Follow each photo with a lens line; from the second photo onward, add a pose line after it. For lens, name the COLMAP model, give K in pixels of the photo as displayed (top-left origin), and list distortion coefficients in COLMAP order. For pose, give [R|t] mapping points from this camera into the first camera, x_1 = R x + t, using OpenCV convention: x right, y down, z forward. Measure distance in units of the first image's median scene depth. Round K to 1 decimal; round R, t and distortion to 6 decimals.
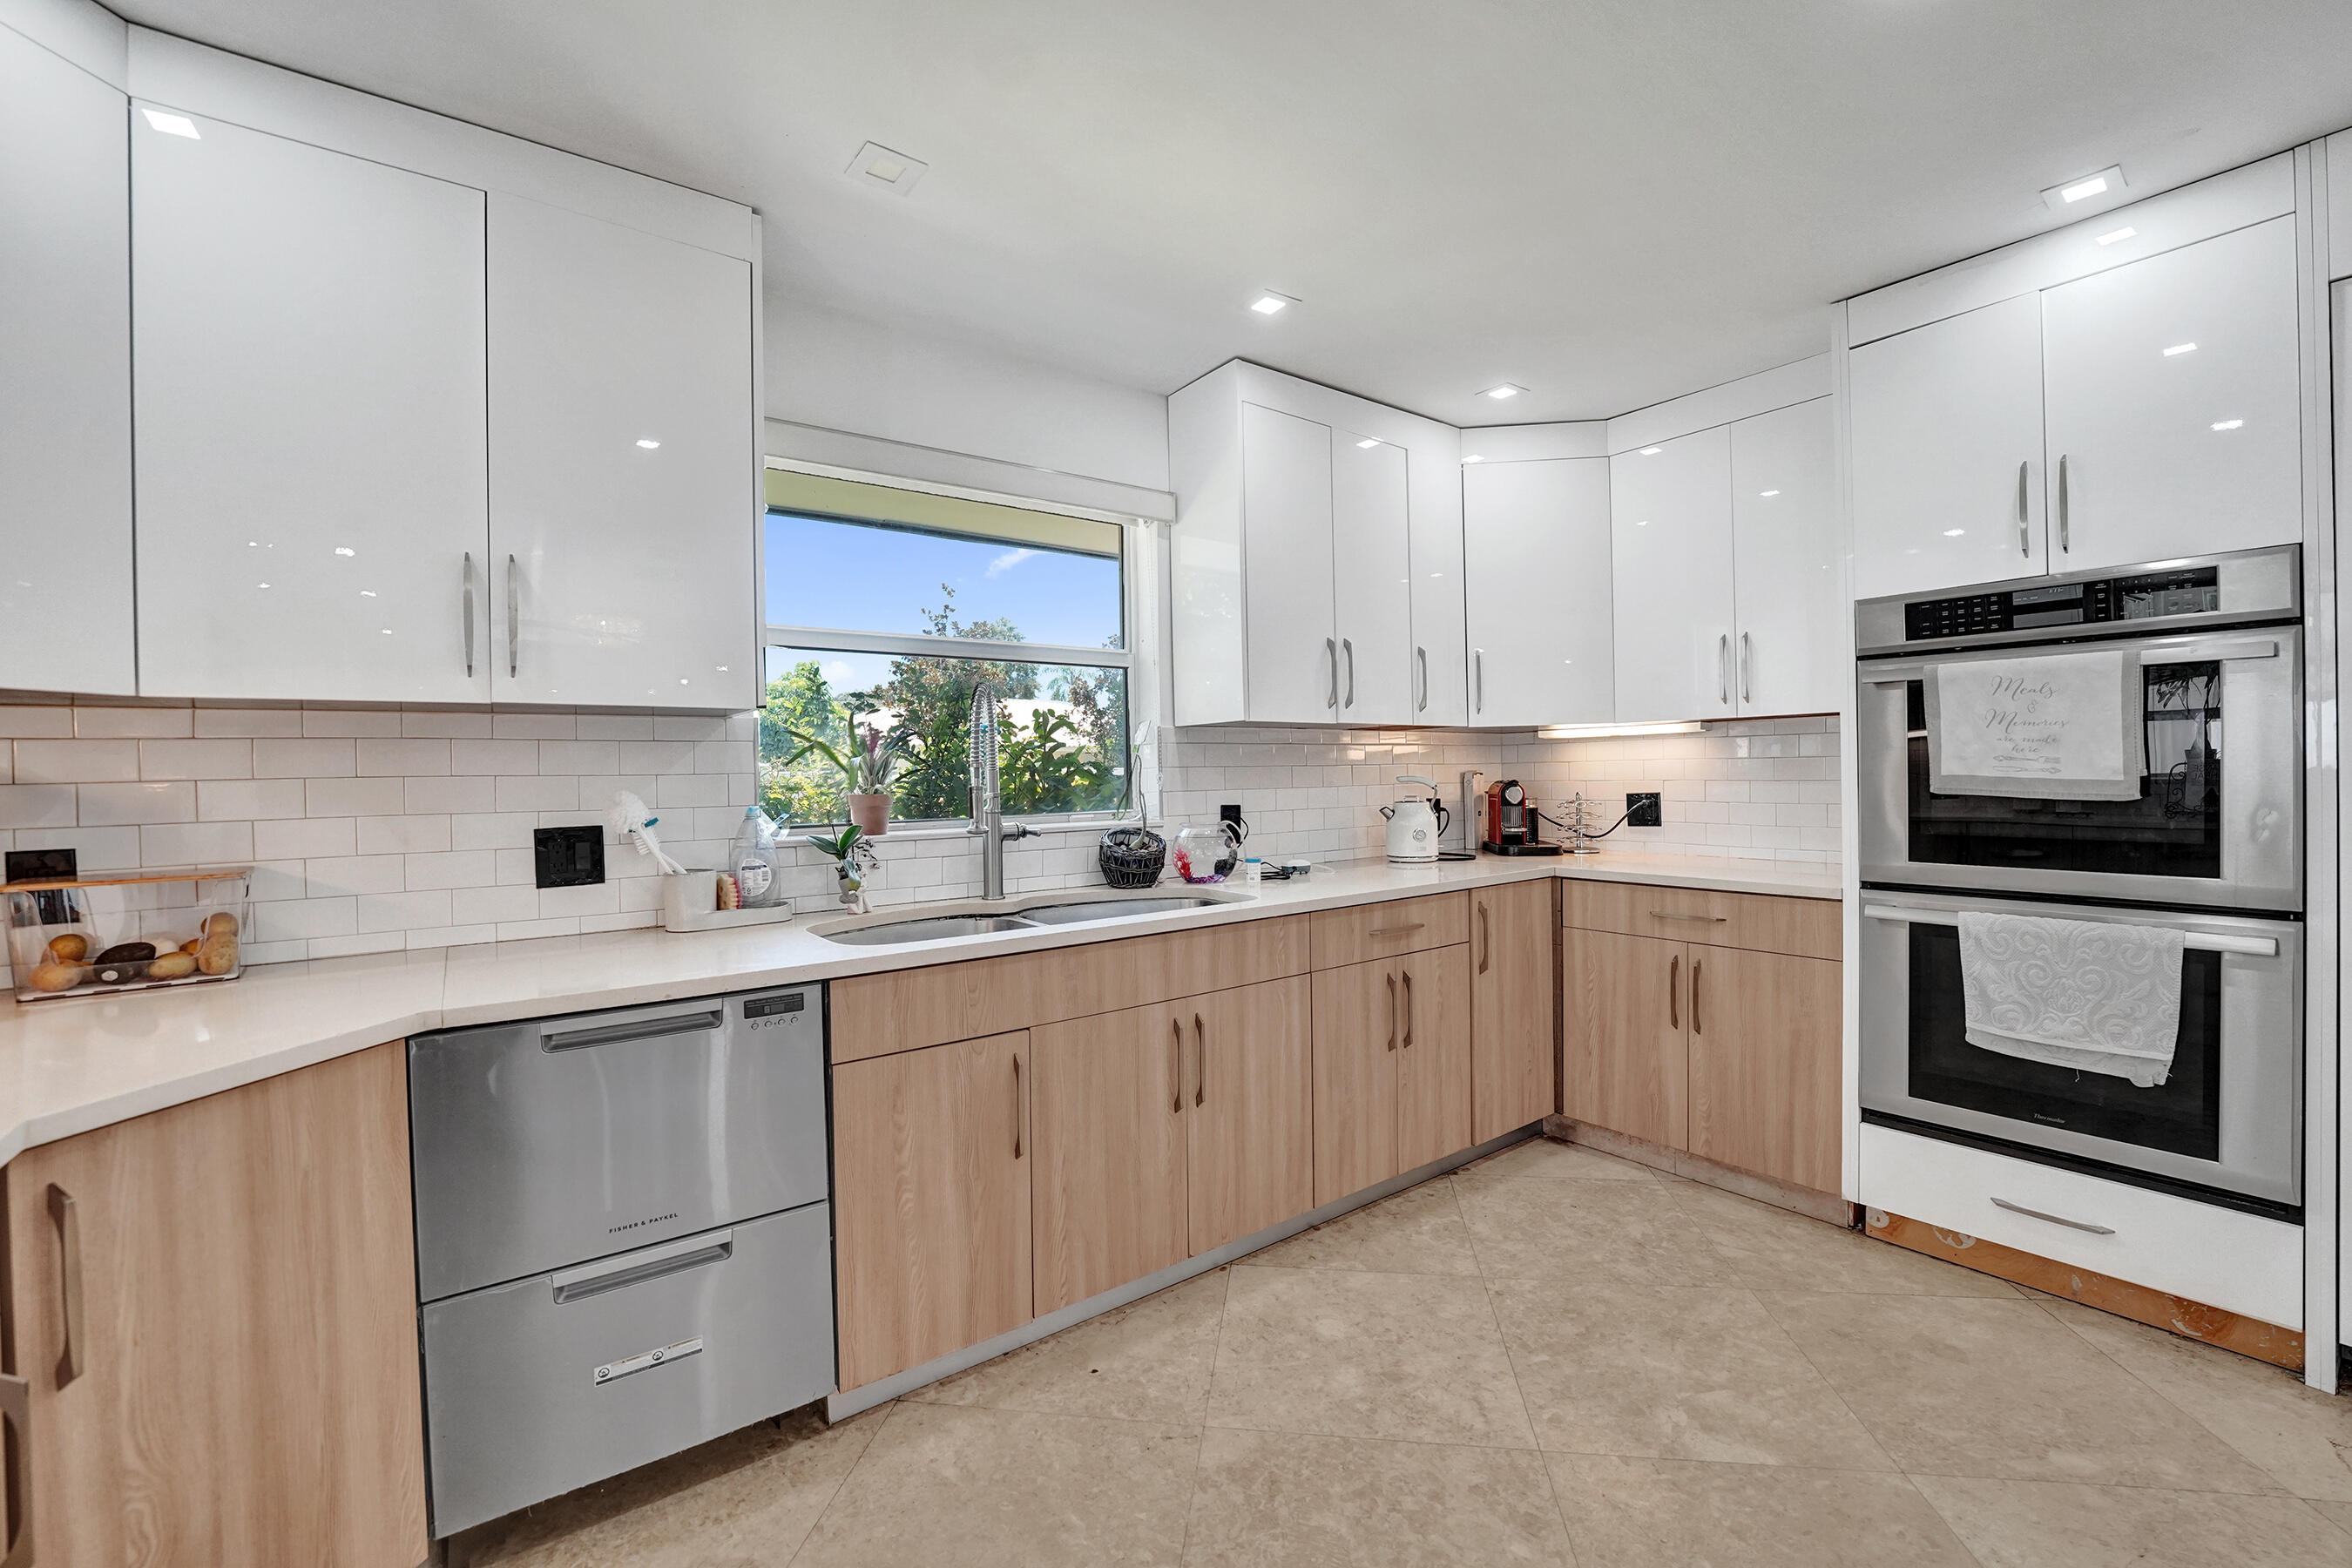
lens RADIAL K [[960.8, 0, 1170.8], [0, 960.8, 780.4], [0, 0, 1]] dist [-0.028171, 0.003205]
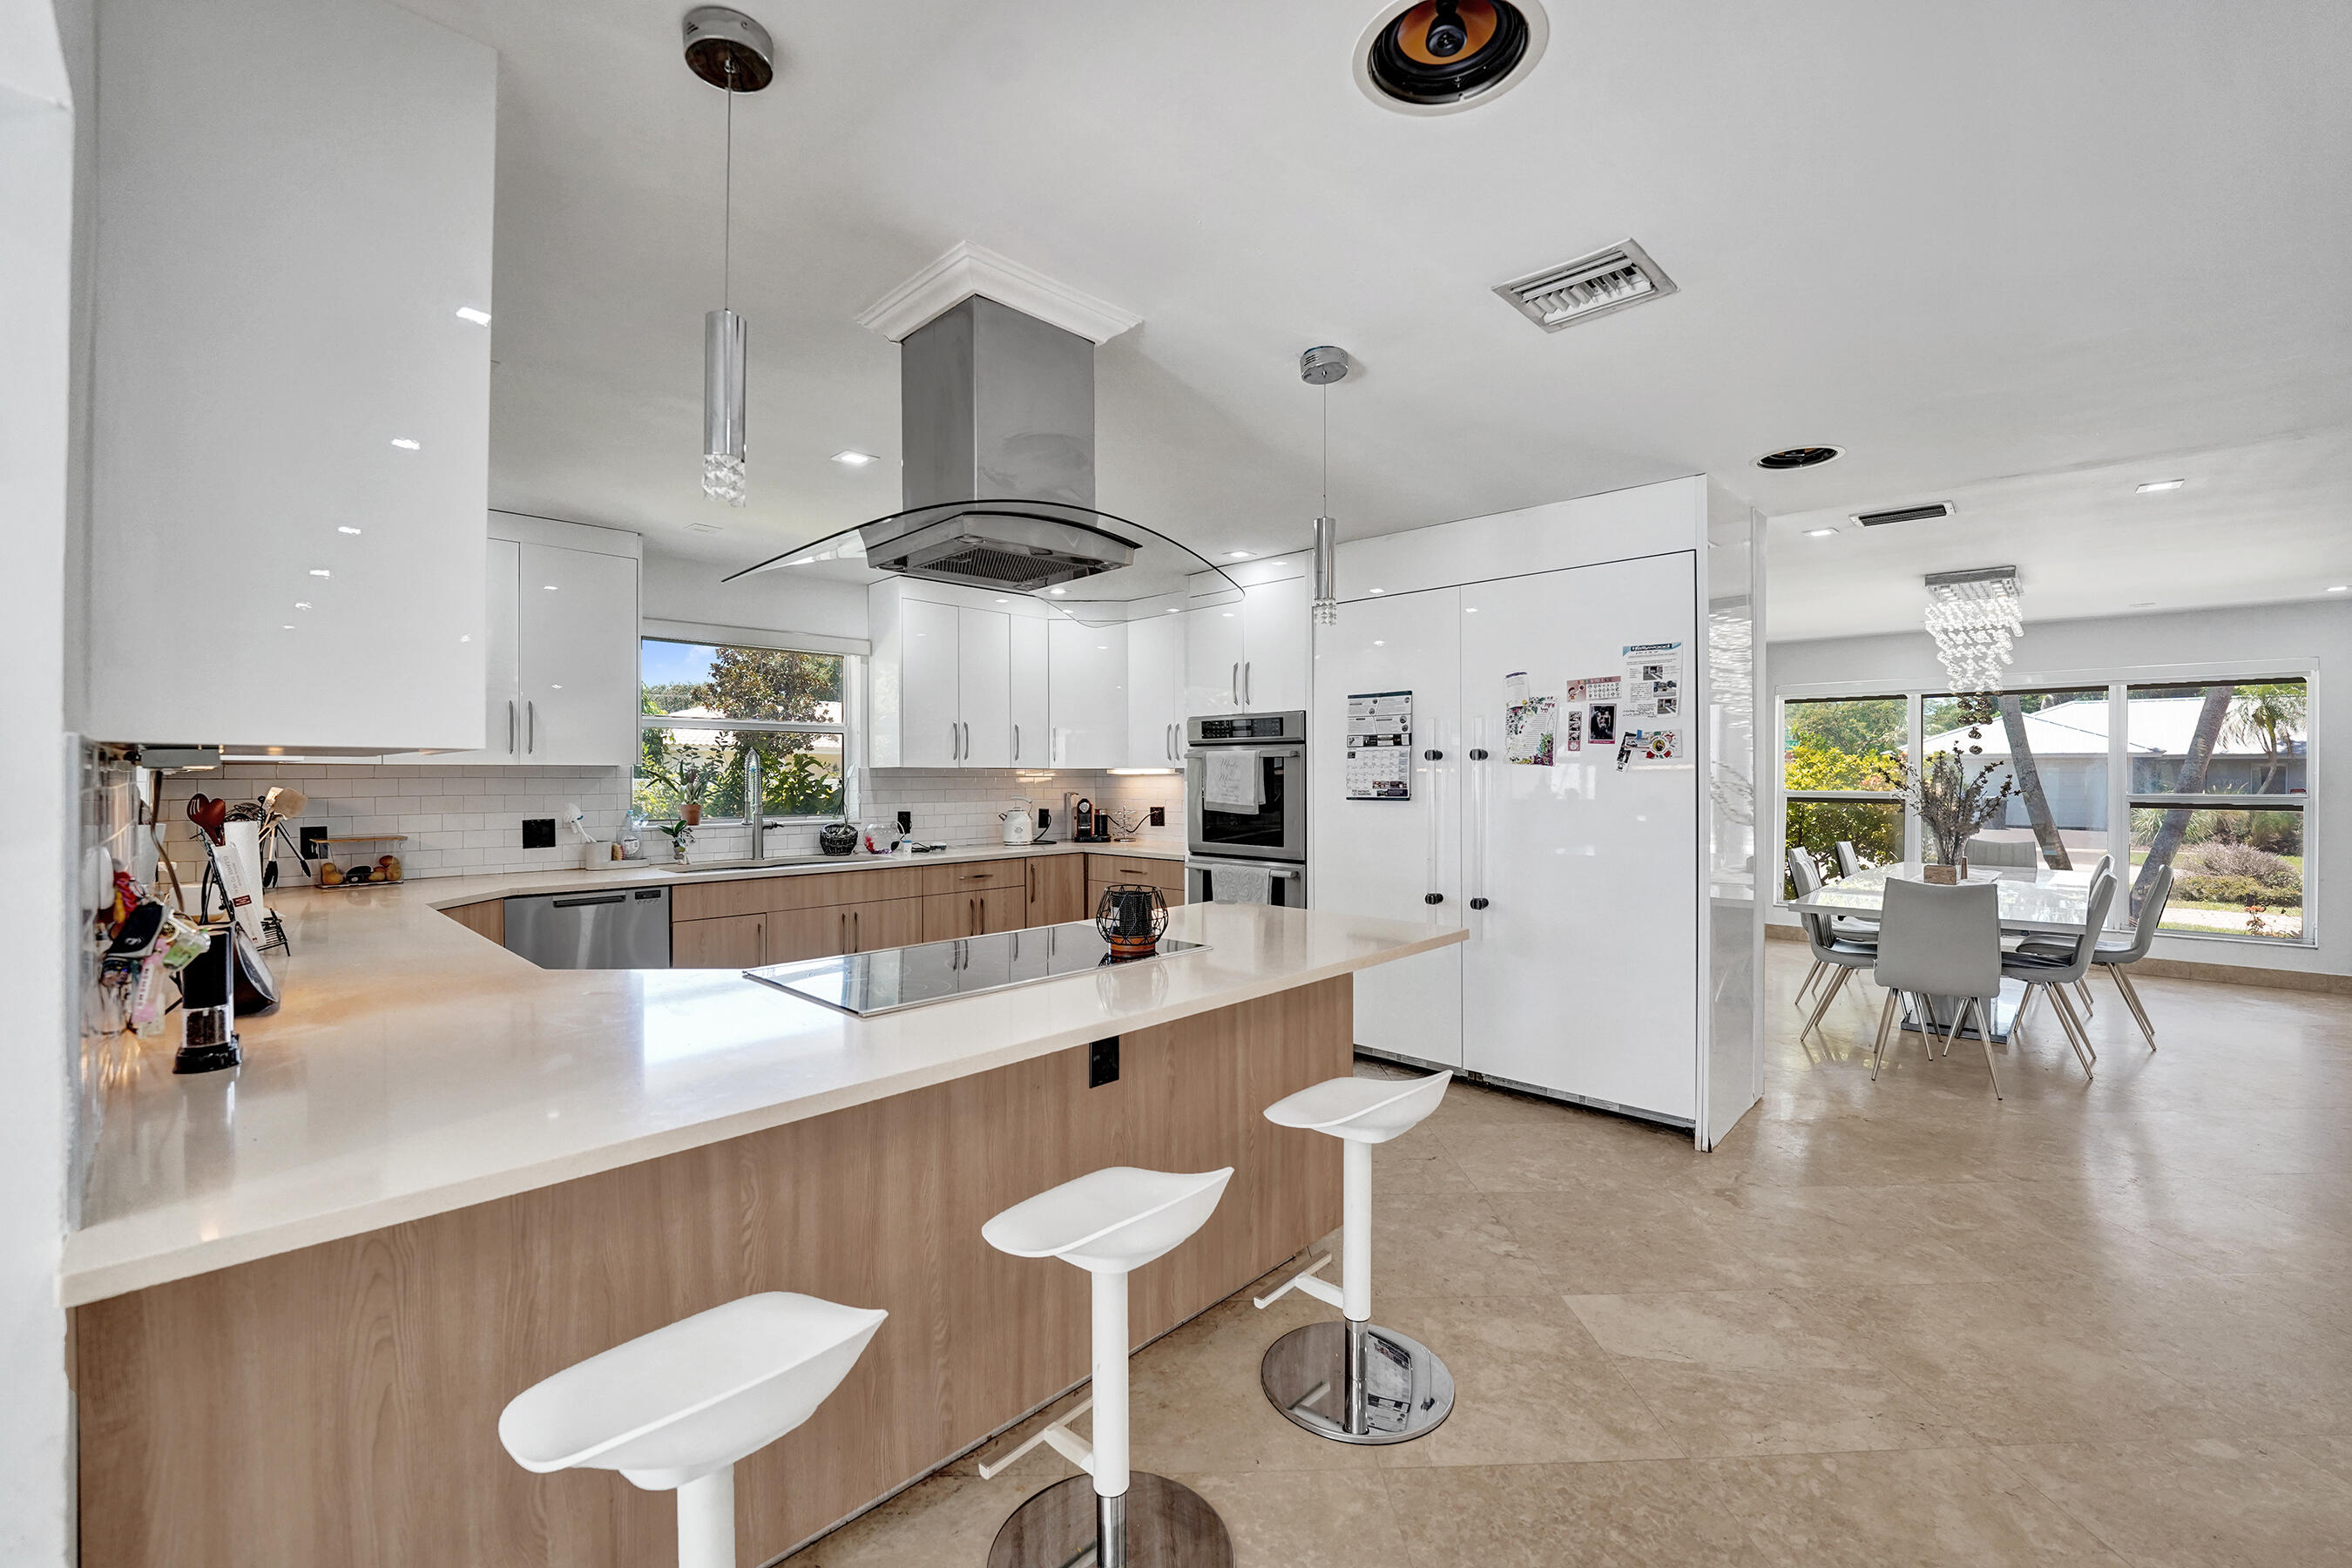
lens RADIAL K [[960.8, 0, 1164.7], [0, 960.8, 781.0], [0, 0, 1]] dist [-0.028171, 0.003205]
pose [[0.986859, 0.014903, 0.160893, 0.357285], [-0.014239, 0.999885, -0.005276, -0.040522], [-0.160953, 0.002916, 0.986958, -1.180405]]
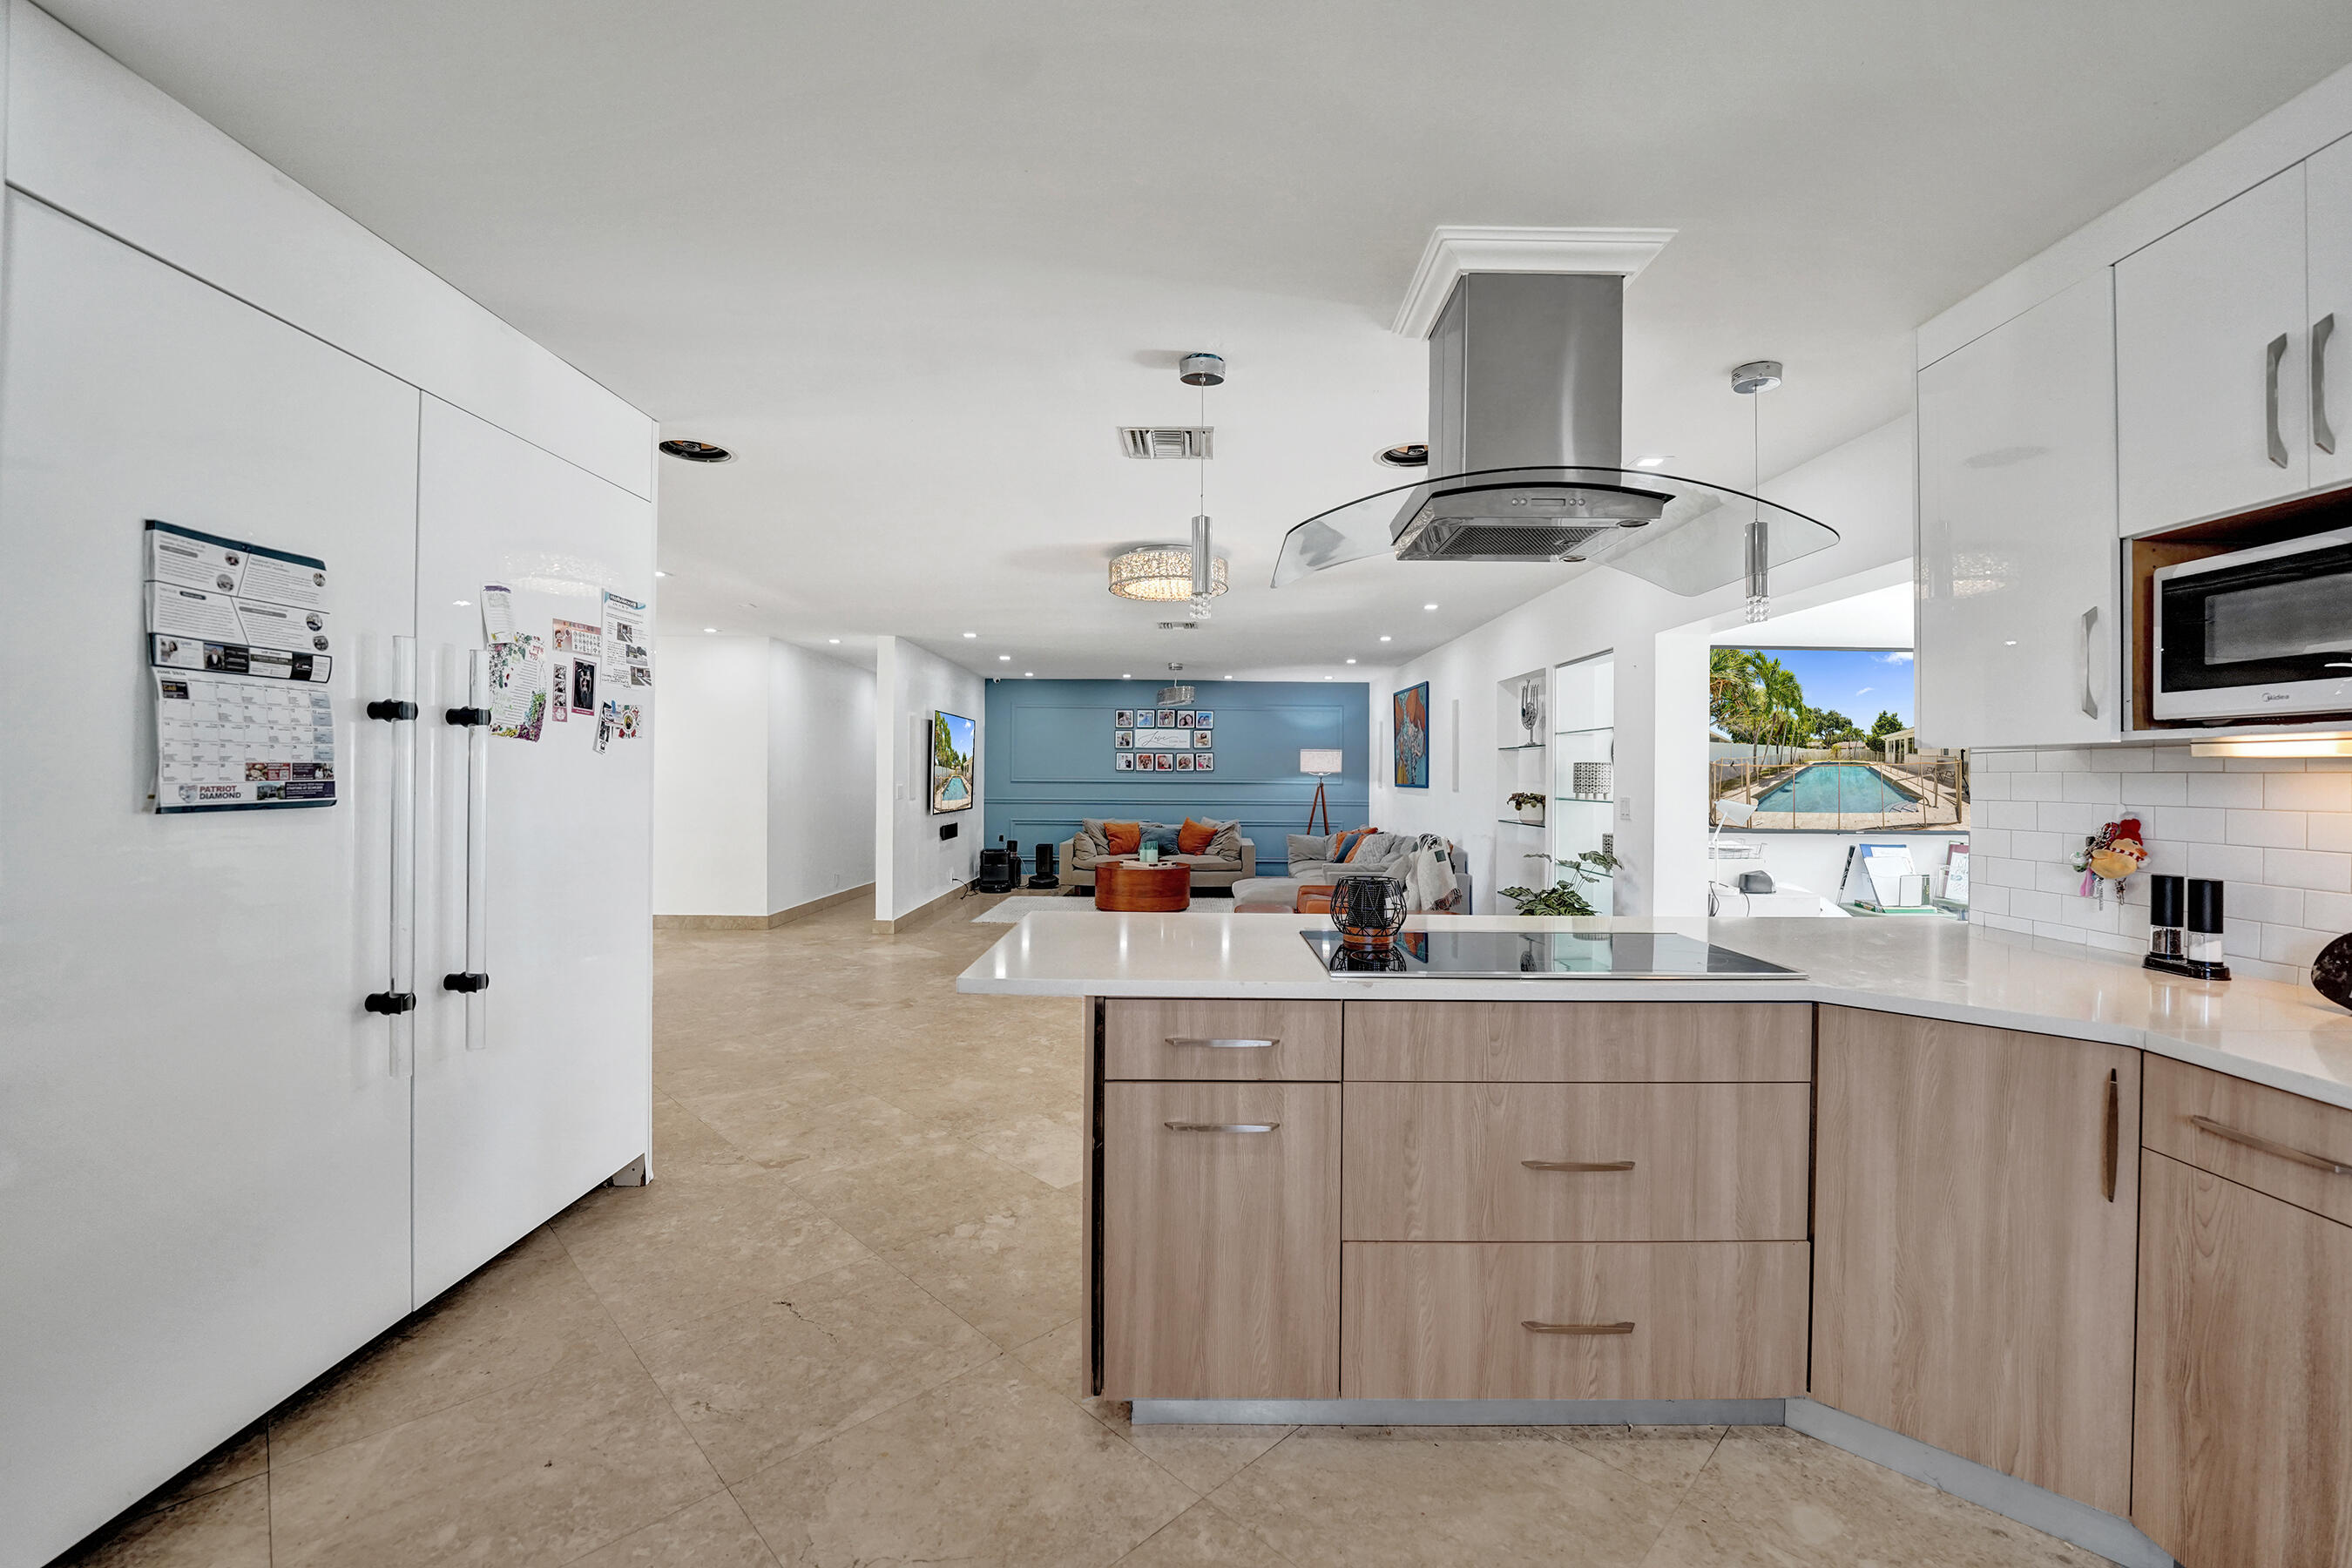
lens RADIAL K [[960.8, 0, 1173.7], [0, 960.8, 773.5], [0, 0, 1]] dist [-0.028171, 0.003205]
pose [[-0.794089, 0.010711, 0.607707, 0.034212], [0.010700, 0.999936, -0.003642, -0.036496], [-0.607707, 0.003610, -0.794153, 0.843066]]
